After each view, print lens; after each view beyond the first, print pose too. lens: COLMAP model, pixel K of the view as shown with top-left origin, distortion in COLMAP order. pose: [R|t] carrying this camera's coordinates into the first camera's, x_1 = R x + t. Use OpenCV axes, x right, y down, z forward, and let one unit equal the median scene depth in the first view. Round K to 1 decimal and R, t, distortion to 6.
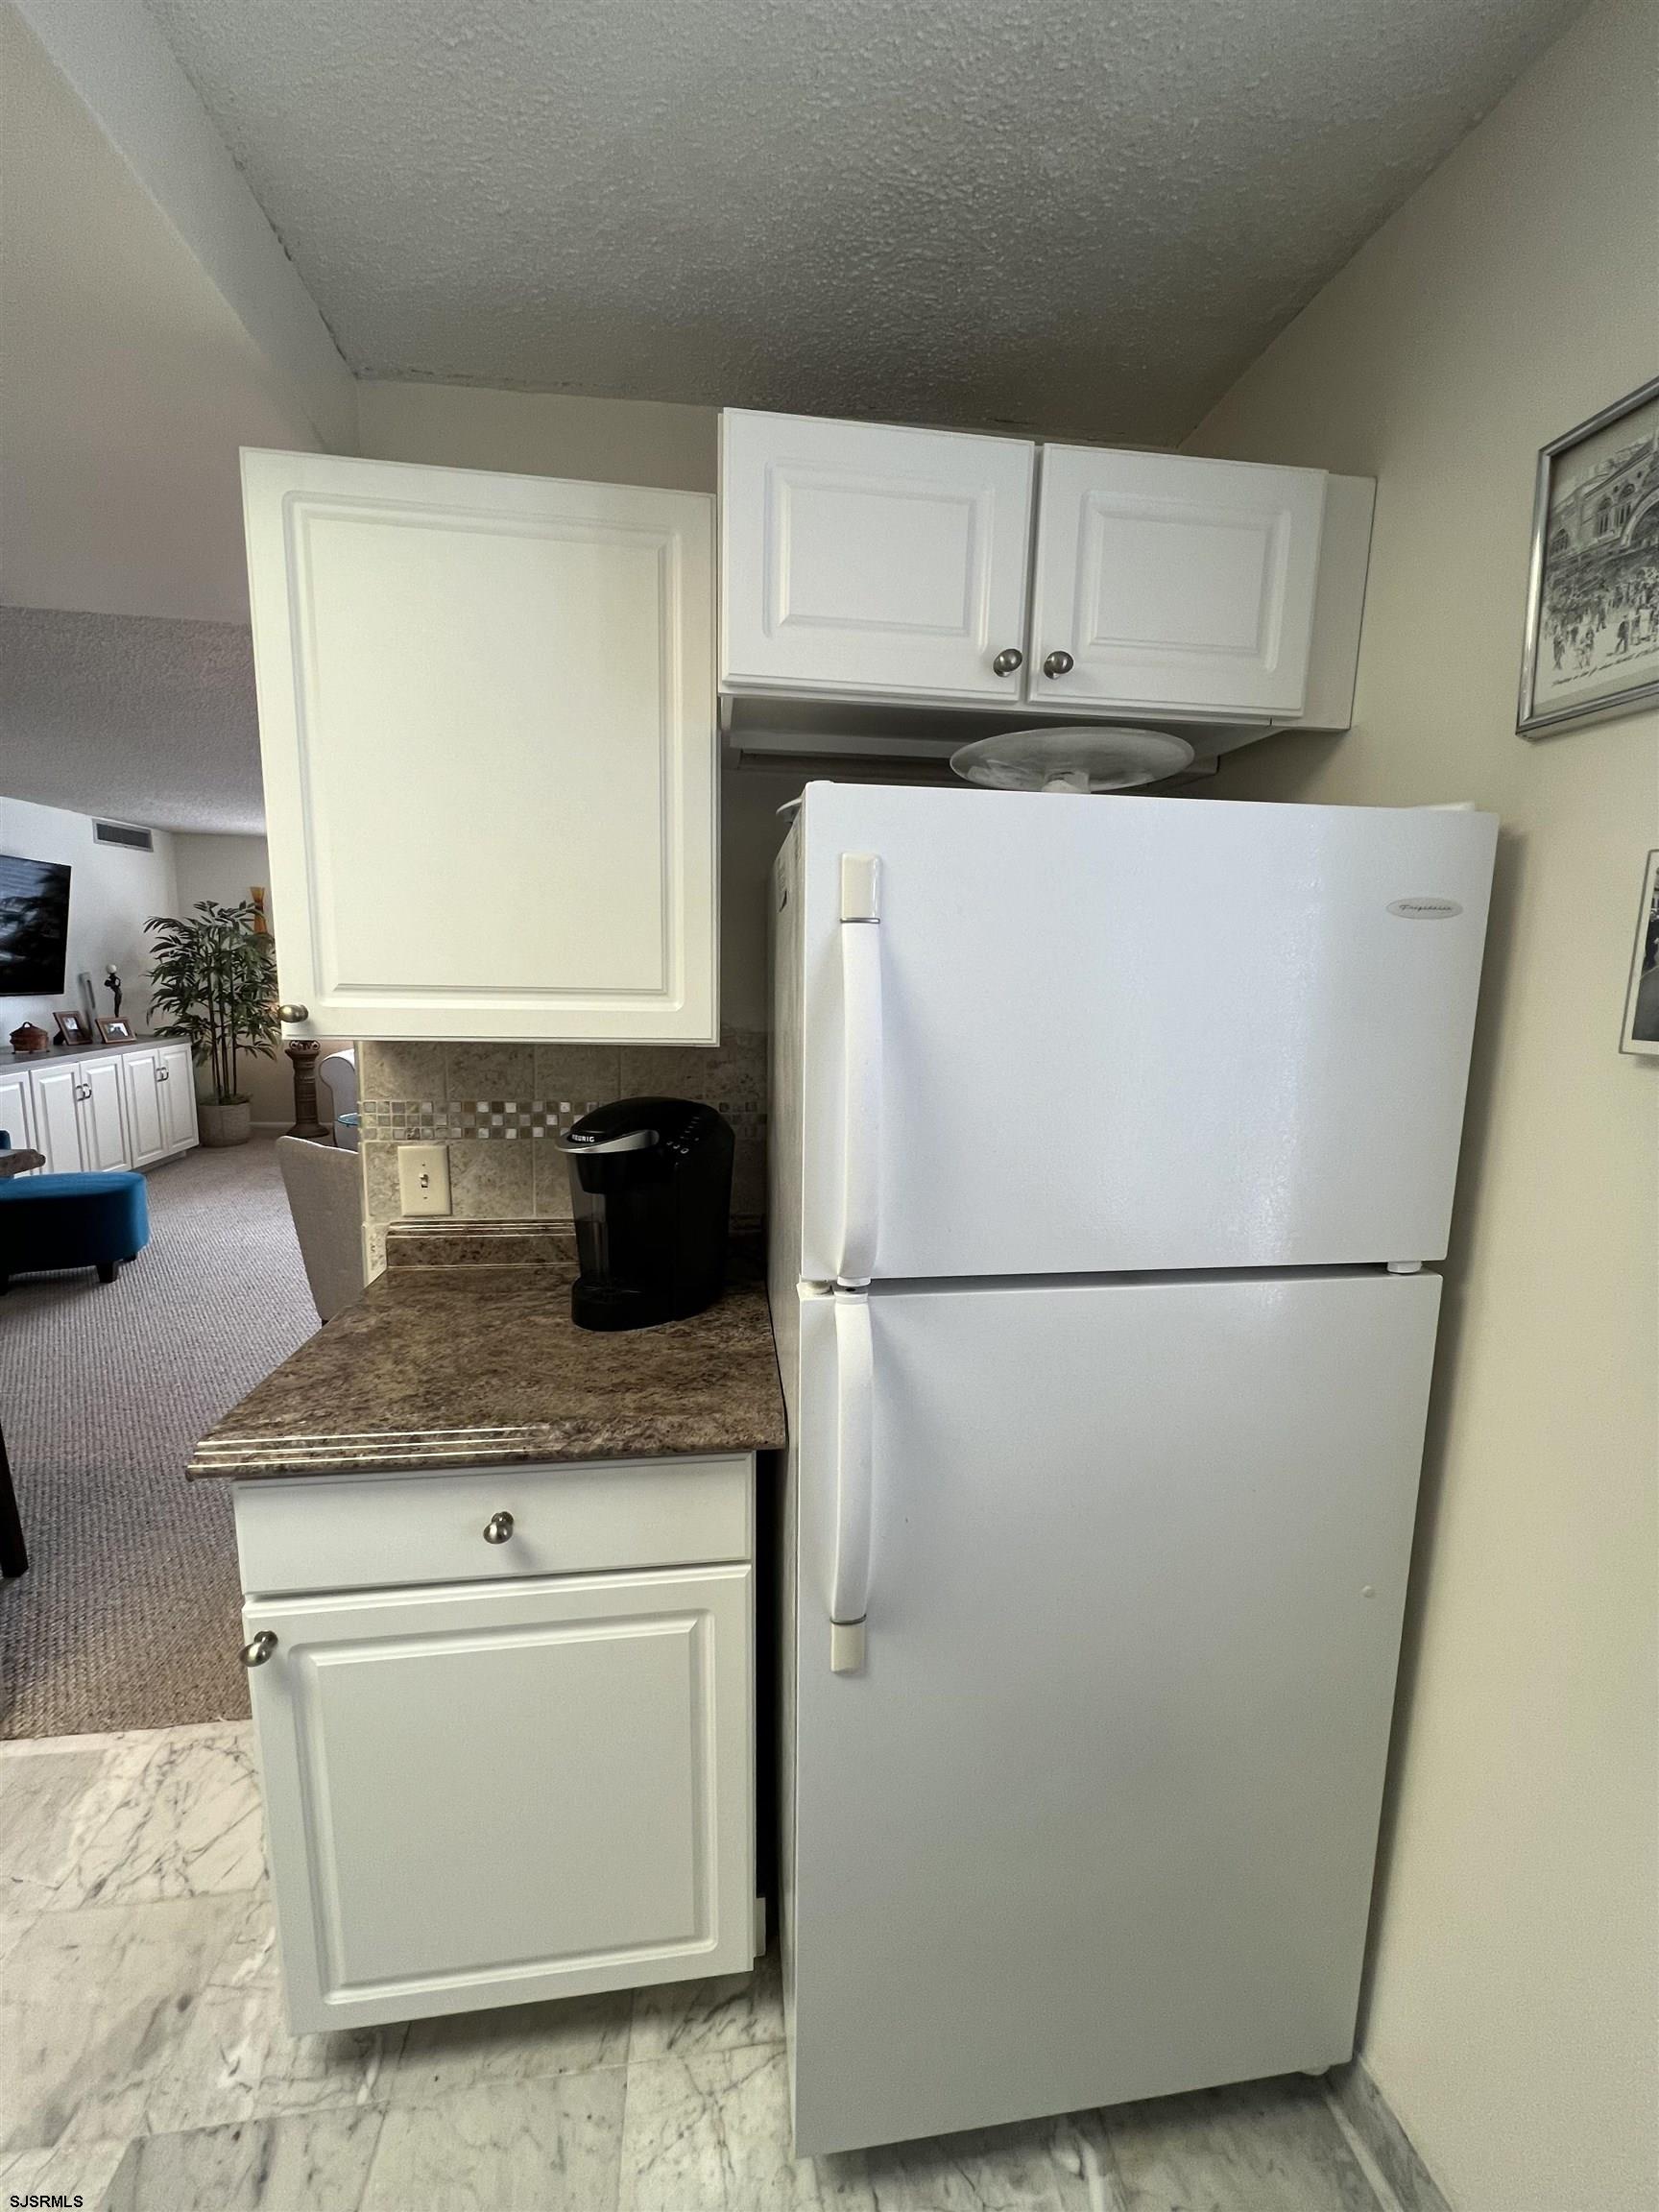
lens RADIAL K [[880.2, 0, 816.2], [0, 880.2, 1101.1], [0, 0, 1]] dist [-0.003393, 0.000032]
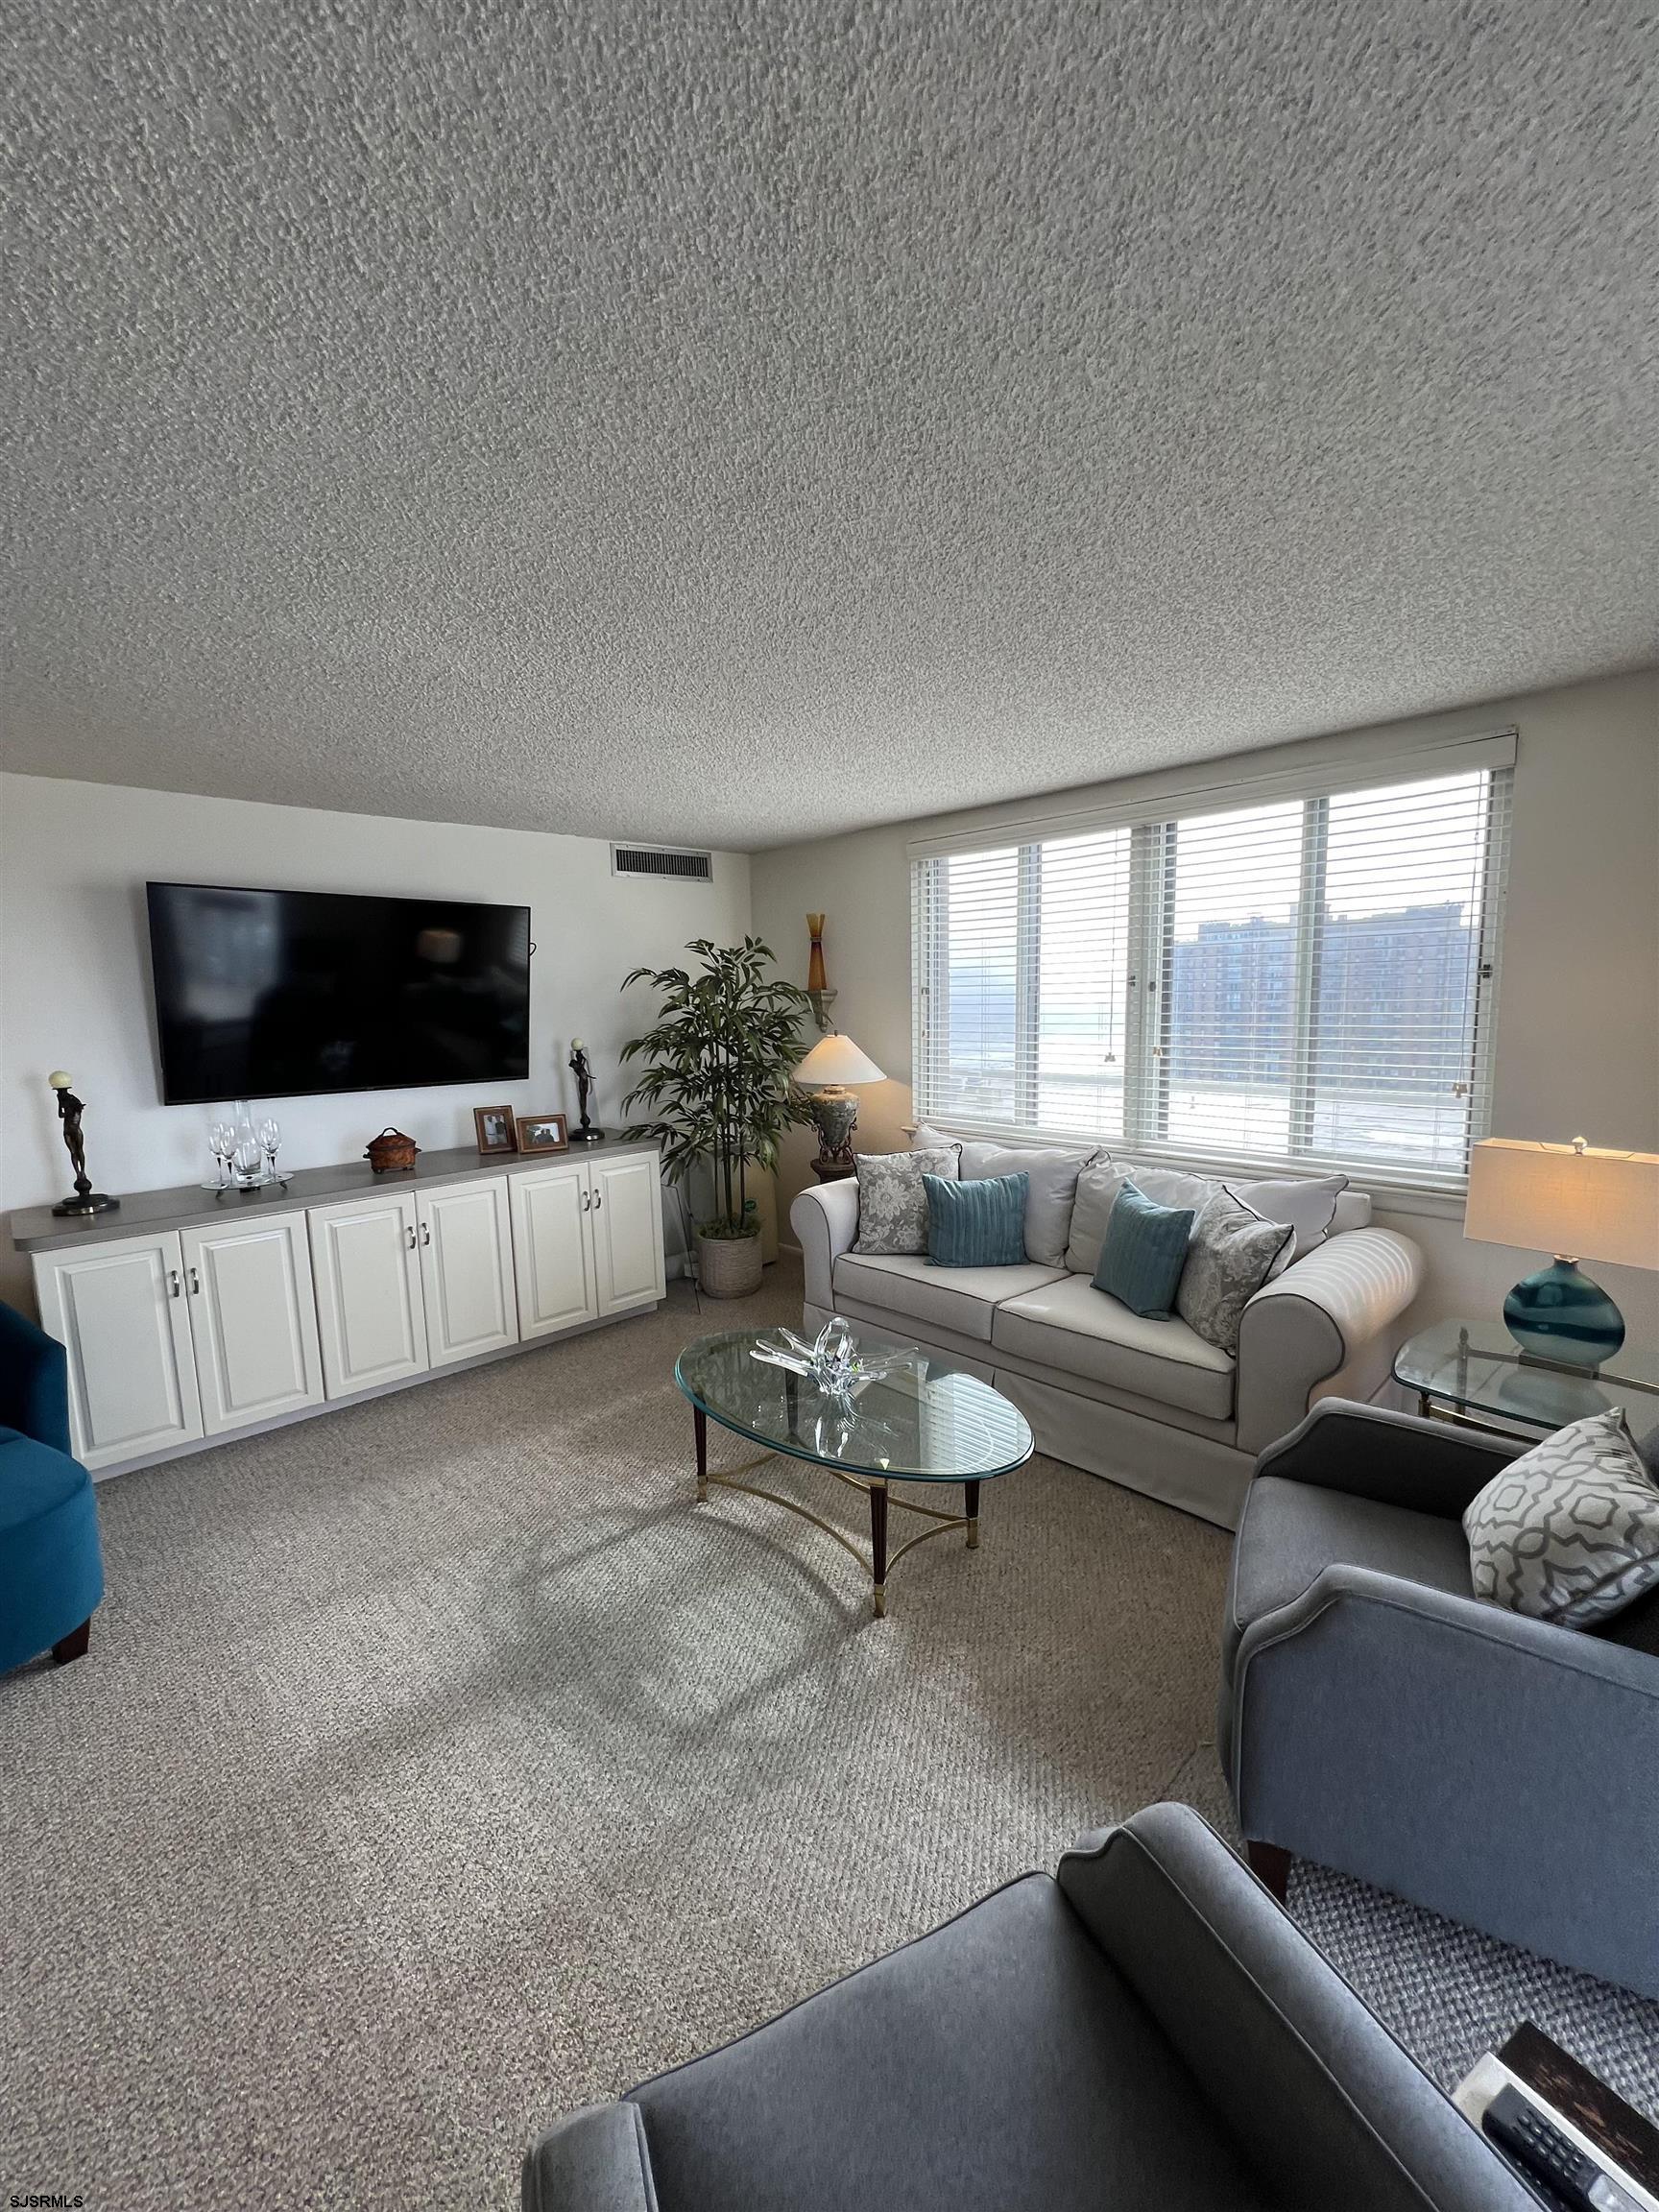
lens RADIAL K [[880.2, 0, 831.7], [0, 880.2, 1110.8], [0, 0, 1]] dist [-0.003393, 0.000032]
pose [[0.605156, 0.062764, -0.793629, -0.097979], [-0.082895, 0.996436, 0.015594, -0.124344], [0.791779, 0.056351, 0.608202, 0.724995]]
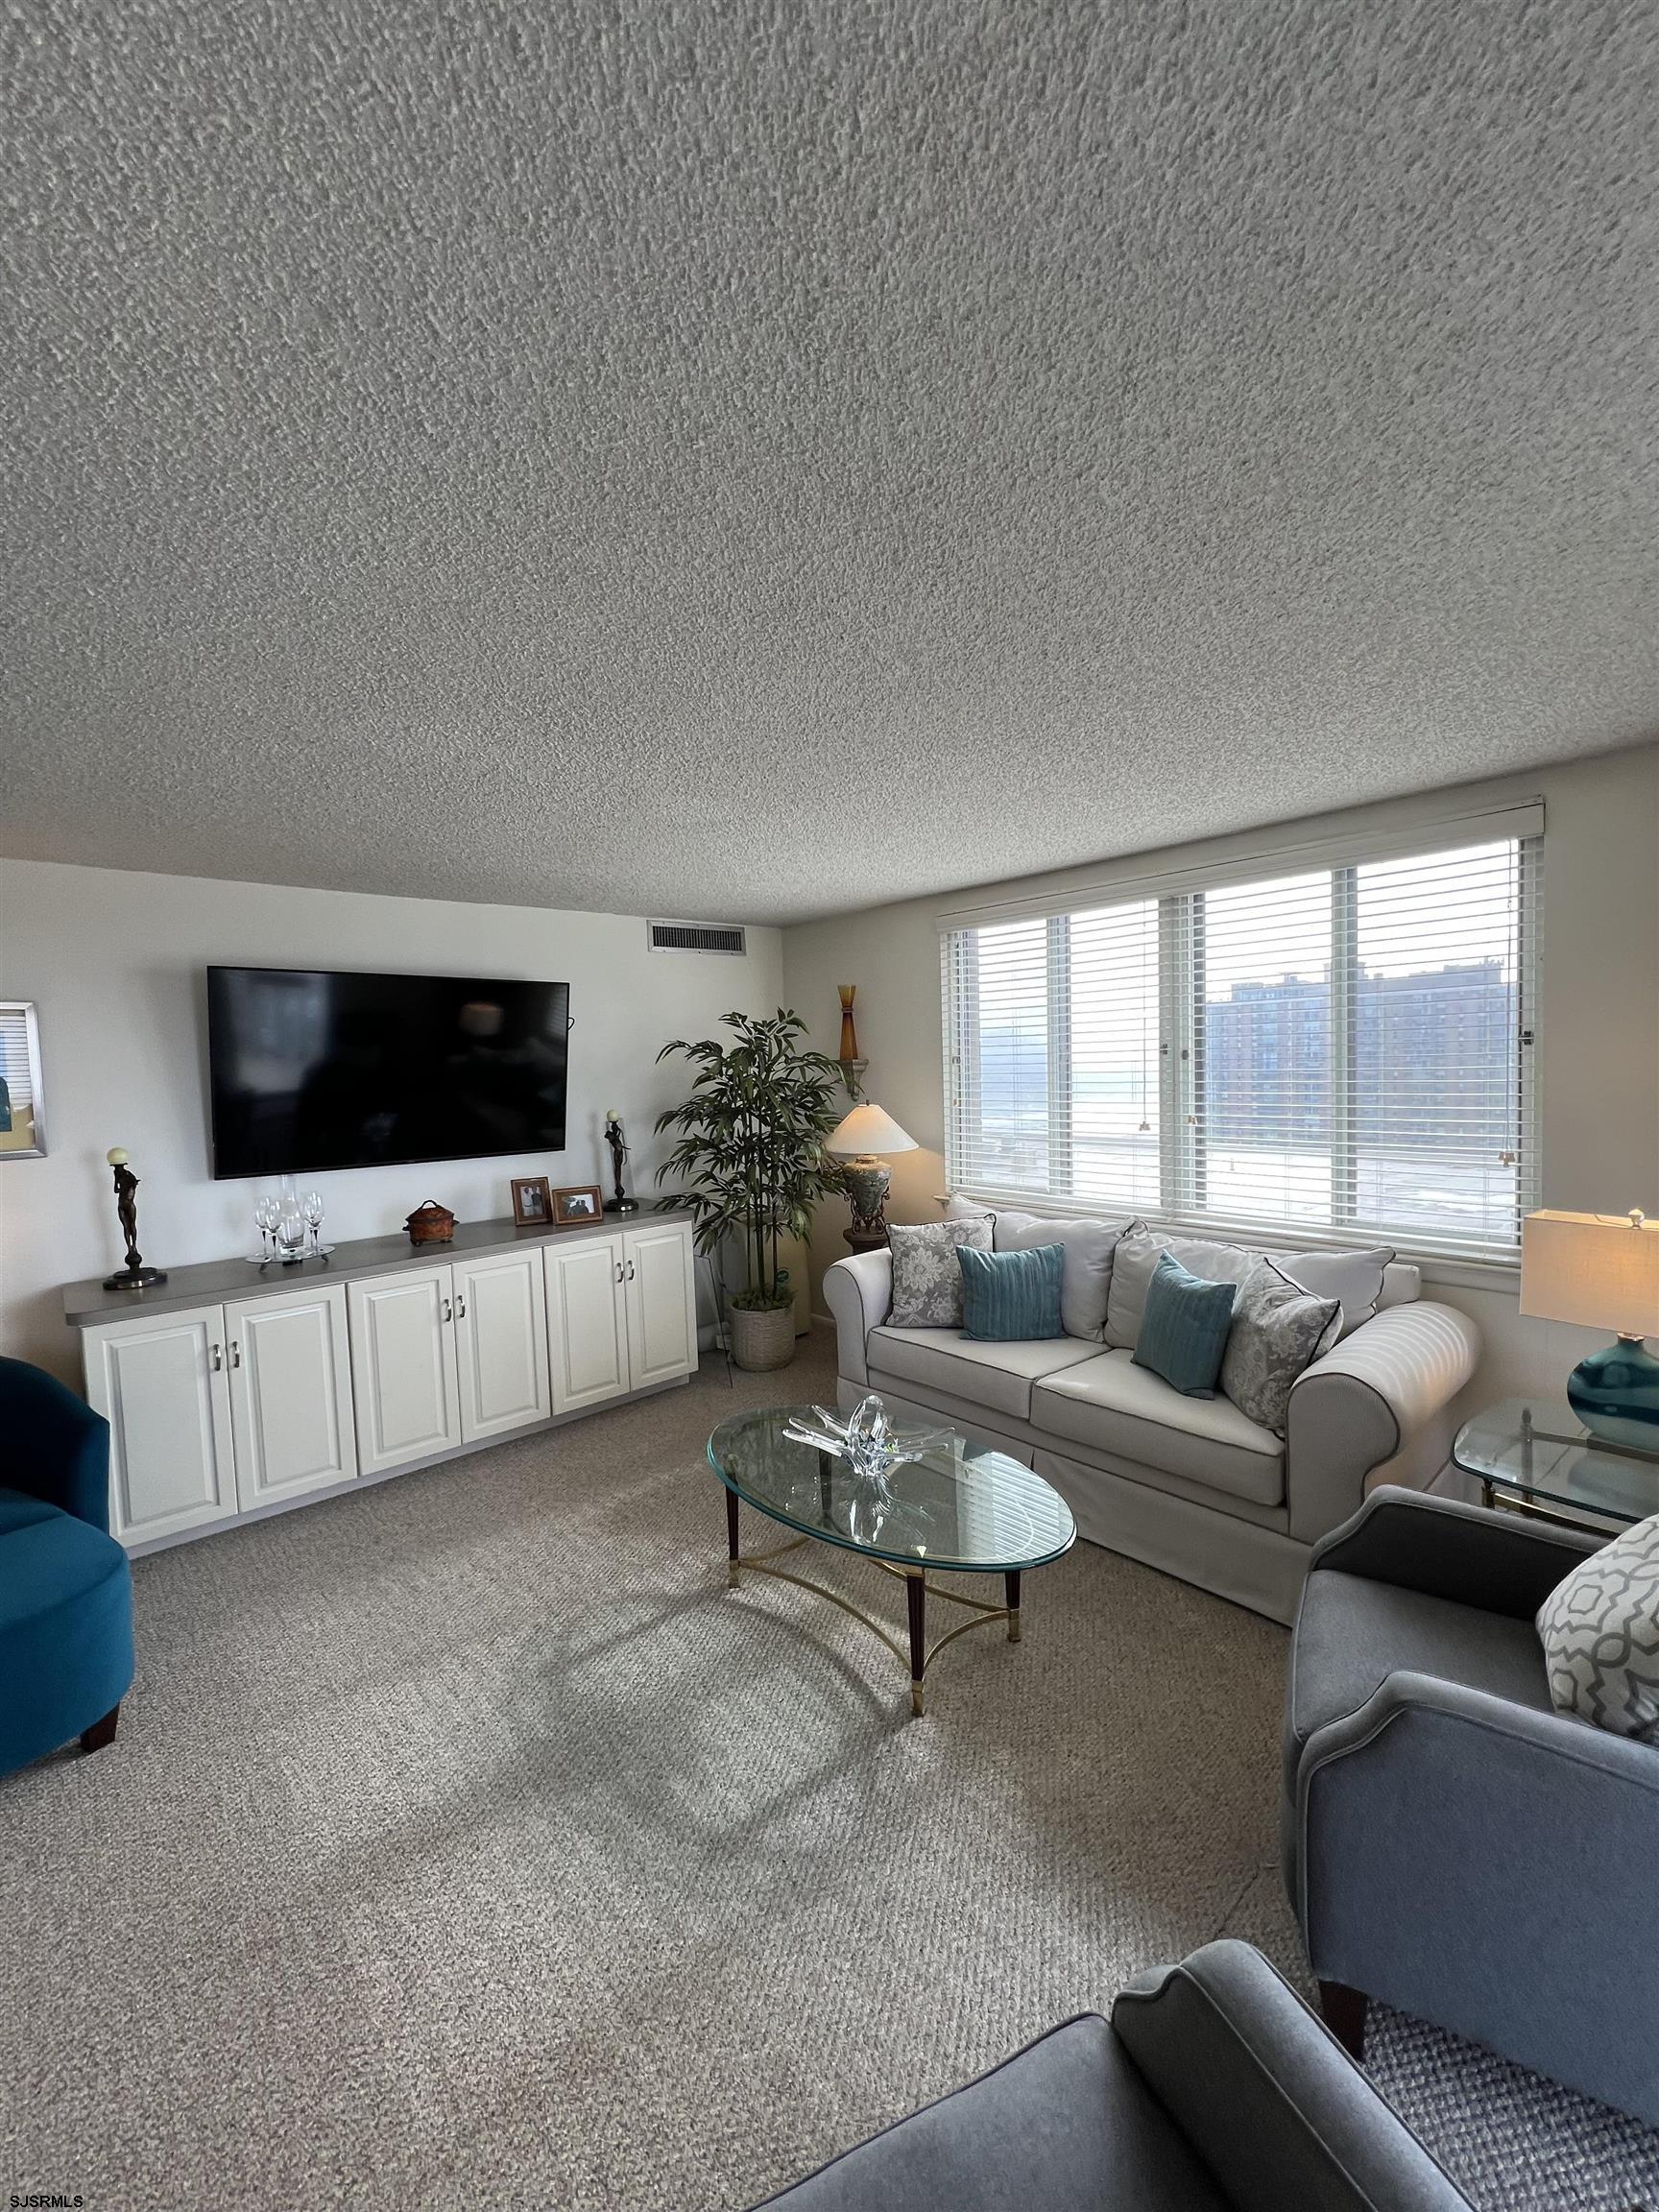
lens RADIAL K [[880.2, 0, 832.0], [0, 880.2, 1110.6], [0, 0, 1]] dist [-0.003393, 0.000032]
pose [[0.576233, 0.000269, -0.817286, -0.096462], [-0.077312, 0.995534, -0.054182, -0.129025], [0.813621, 0.094407, 0.573680, 0.723305]]
